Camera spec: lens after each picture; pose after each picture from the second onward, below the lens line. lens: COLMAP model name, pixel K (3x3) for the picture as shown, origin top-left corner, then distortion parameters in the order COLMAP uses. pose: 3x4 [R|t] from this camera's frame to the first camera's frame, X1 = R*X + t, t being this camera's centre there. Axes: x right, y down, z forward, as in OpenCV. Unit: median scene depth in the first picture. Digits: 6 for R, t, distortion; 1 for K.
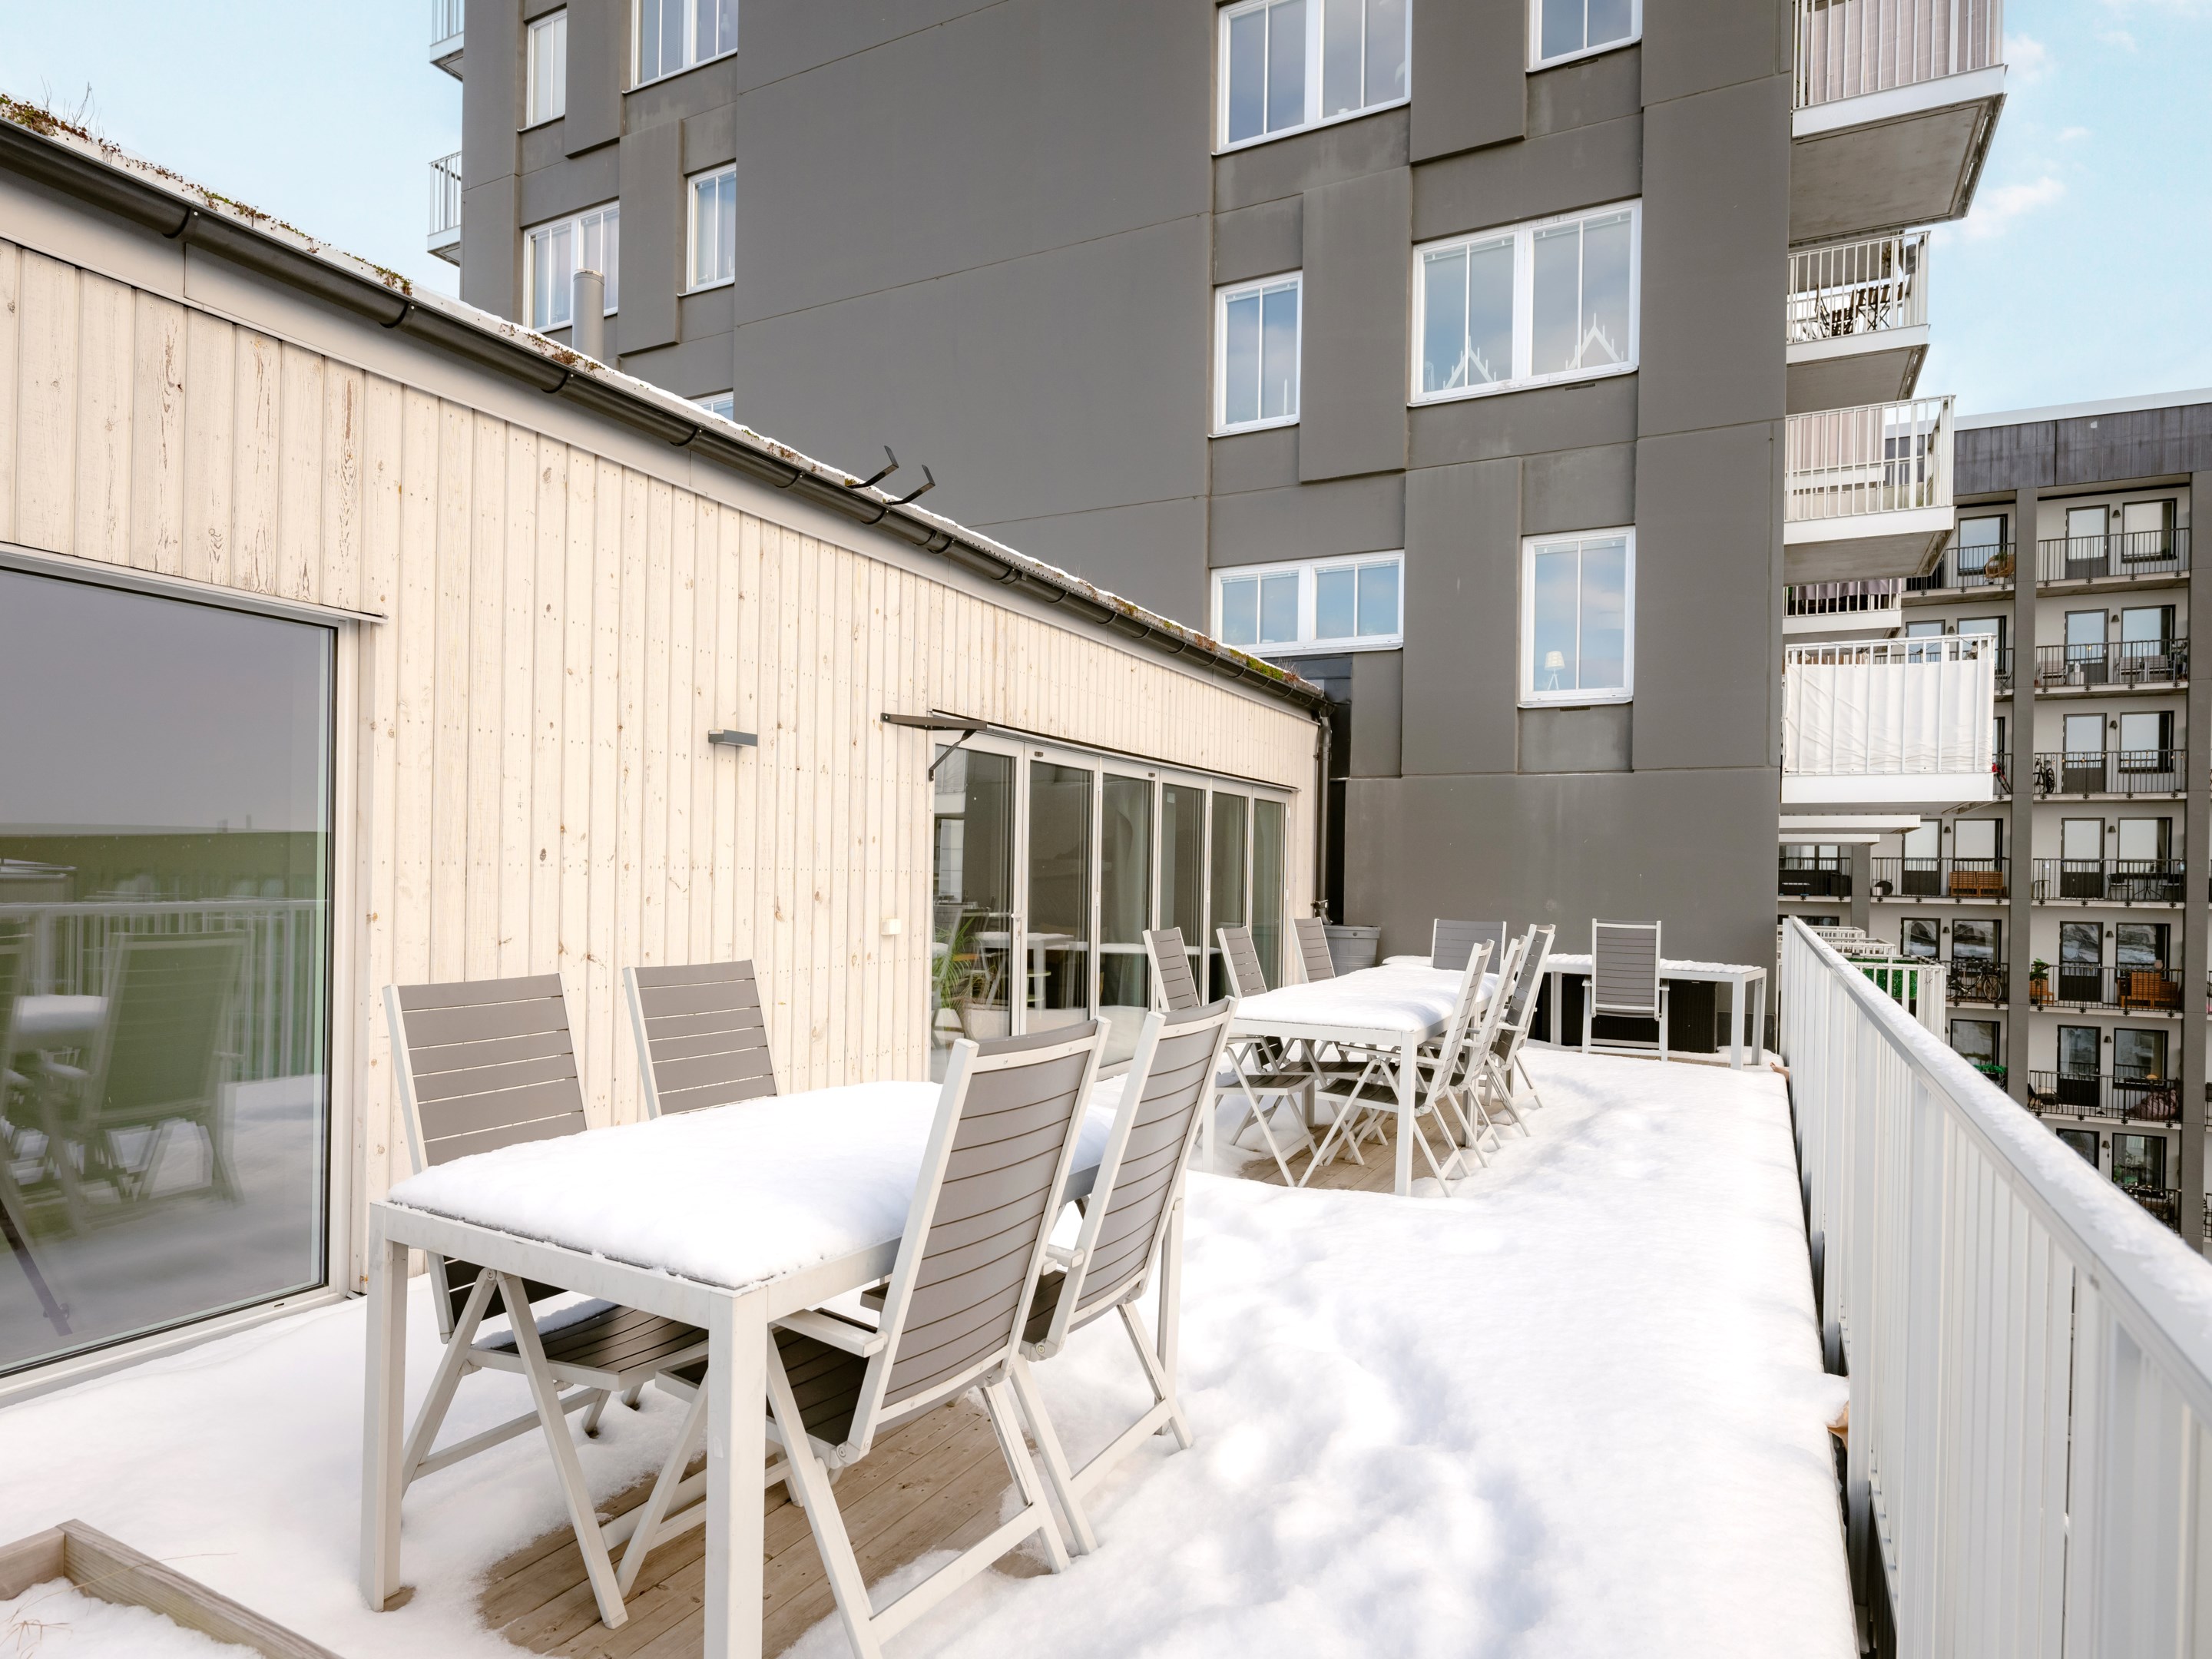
lens RADIAL K [[1279.4, 0, 1074.0], [0, 1279.4, 888.0], [0, 0, 1]] dist [-0.003104, -0.001648]
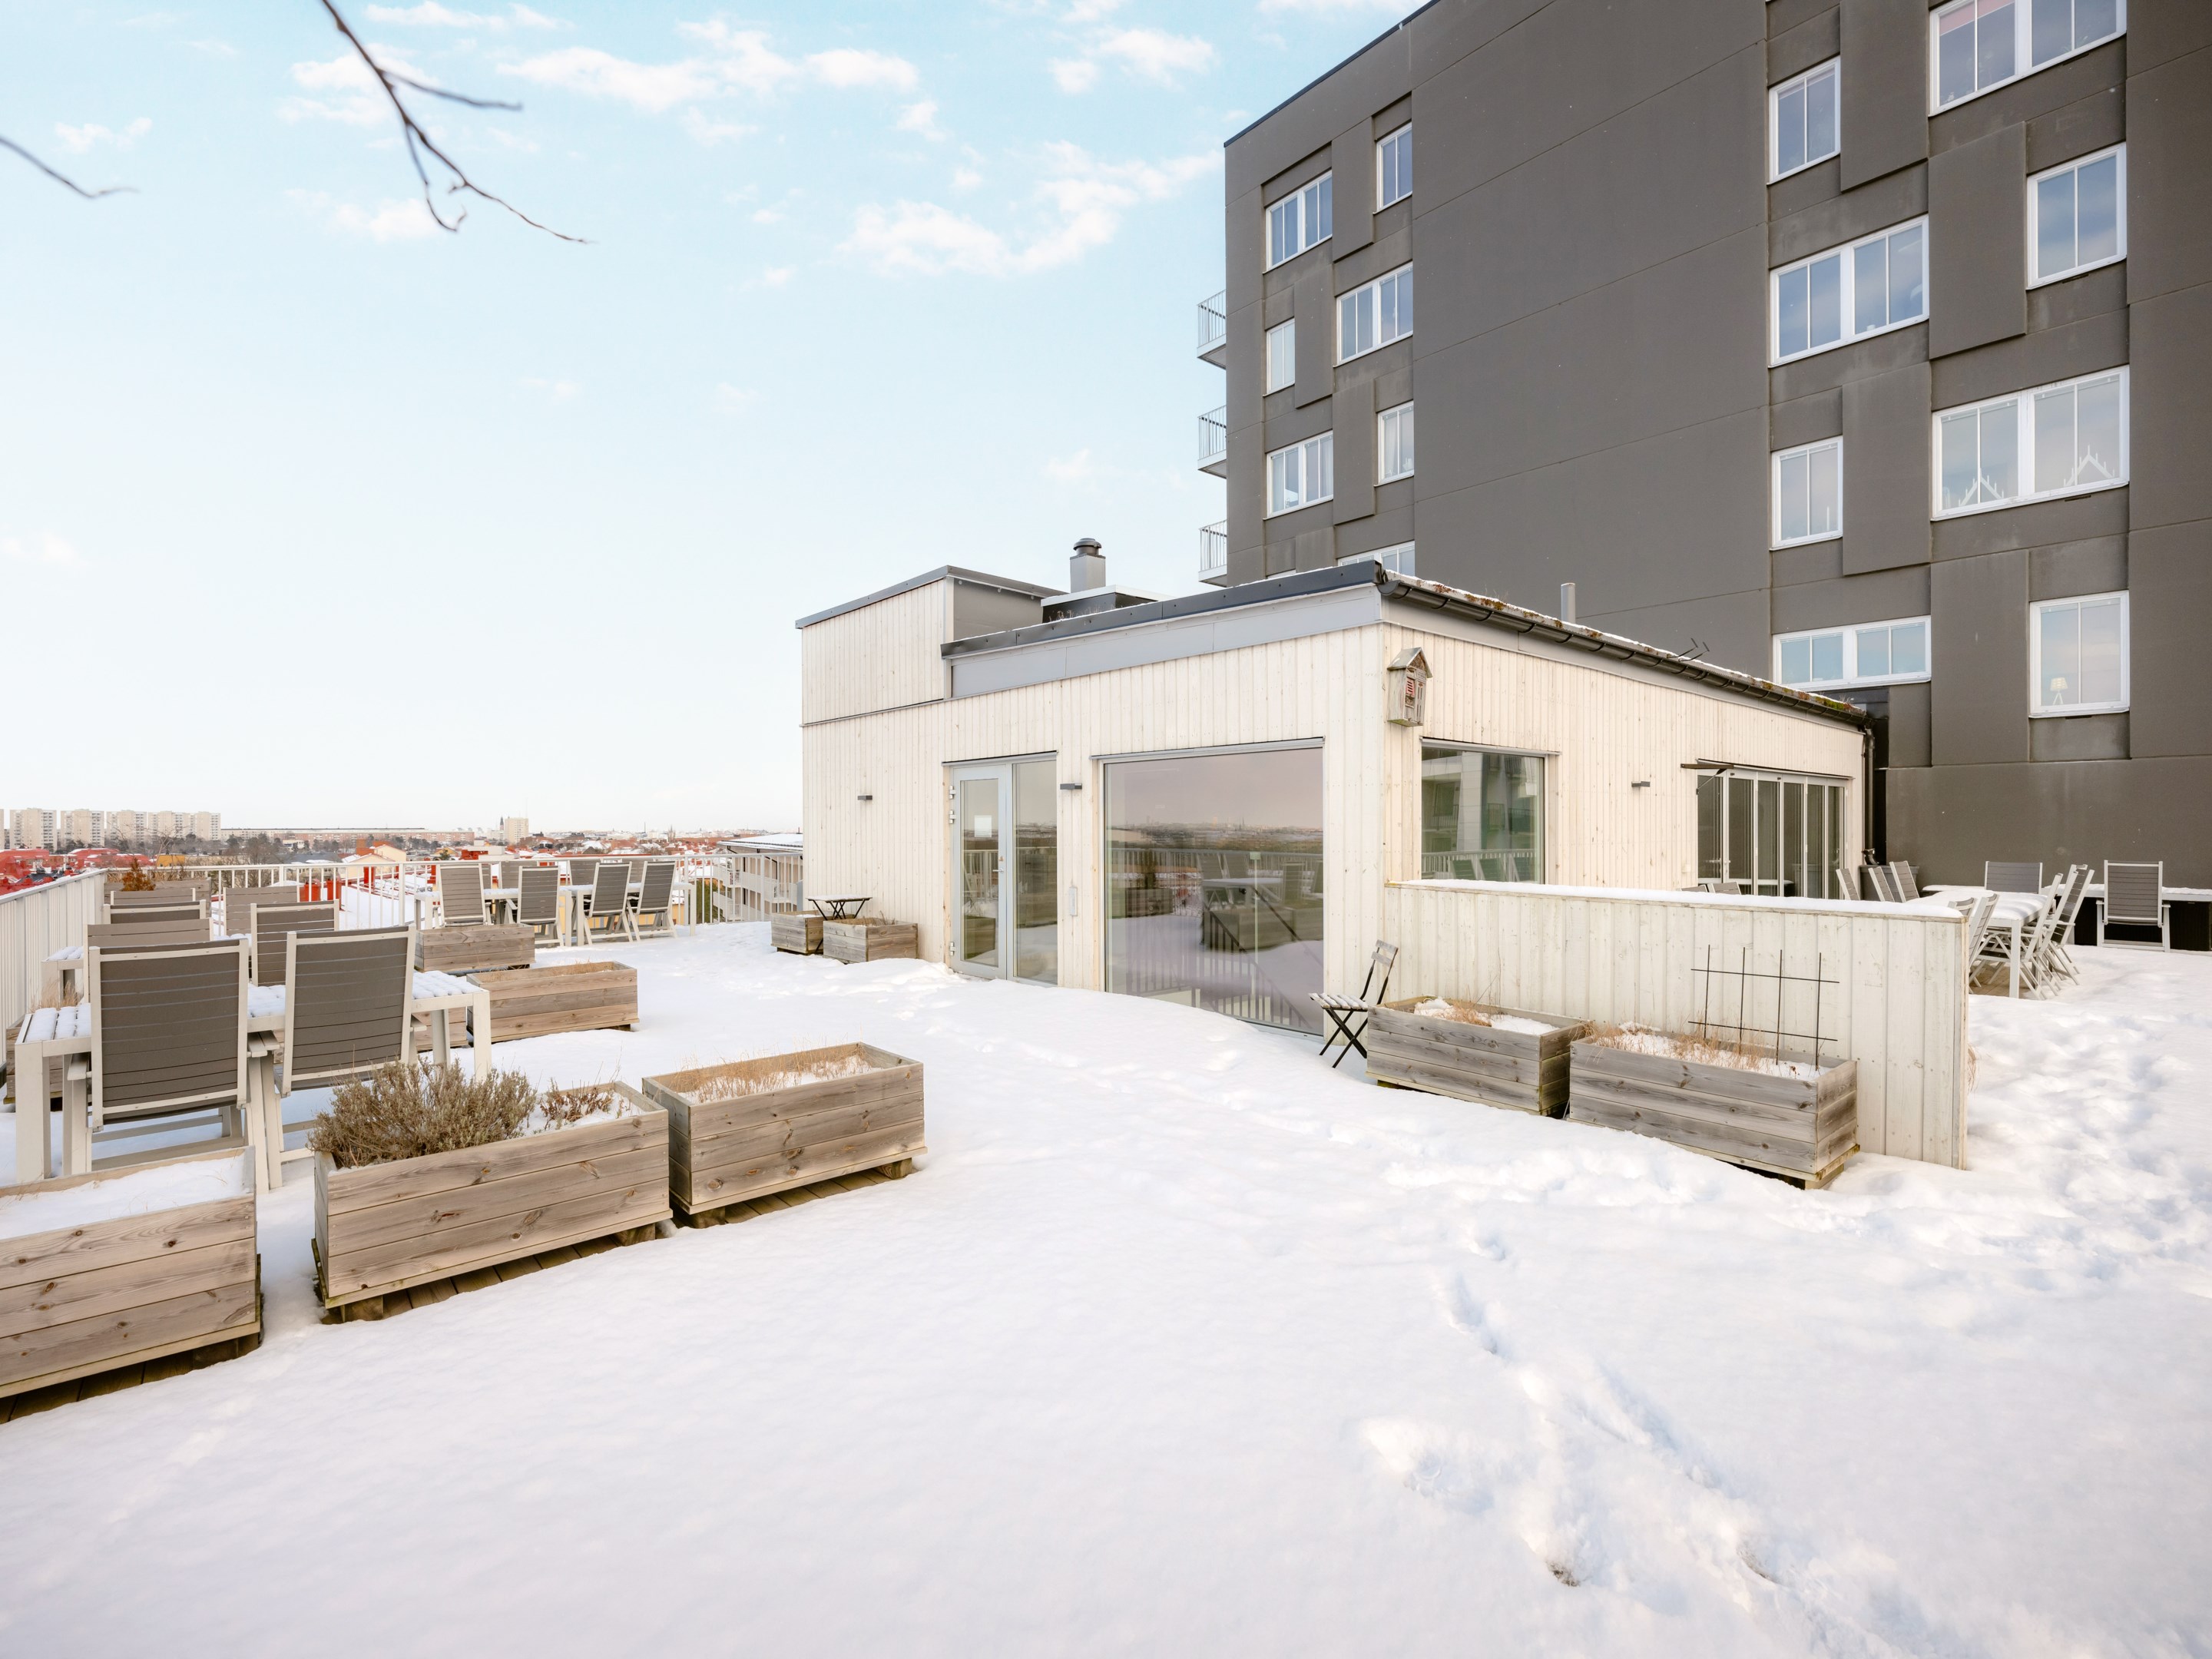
lens RADIAL K [[1011.1, 0, 1112.7], [0, 1011.1, 828.5], [0, 0, 1]] dist [-0.003238, -0.000050]
pose [[0.937404, -0.016647, -0.347845, -0.239913], [0.013877, 0.999849, -0.010453, -0.015410], [0.347966, 0.004971, 0.937494, -0.455990]]
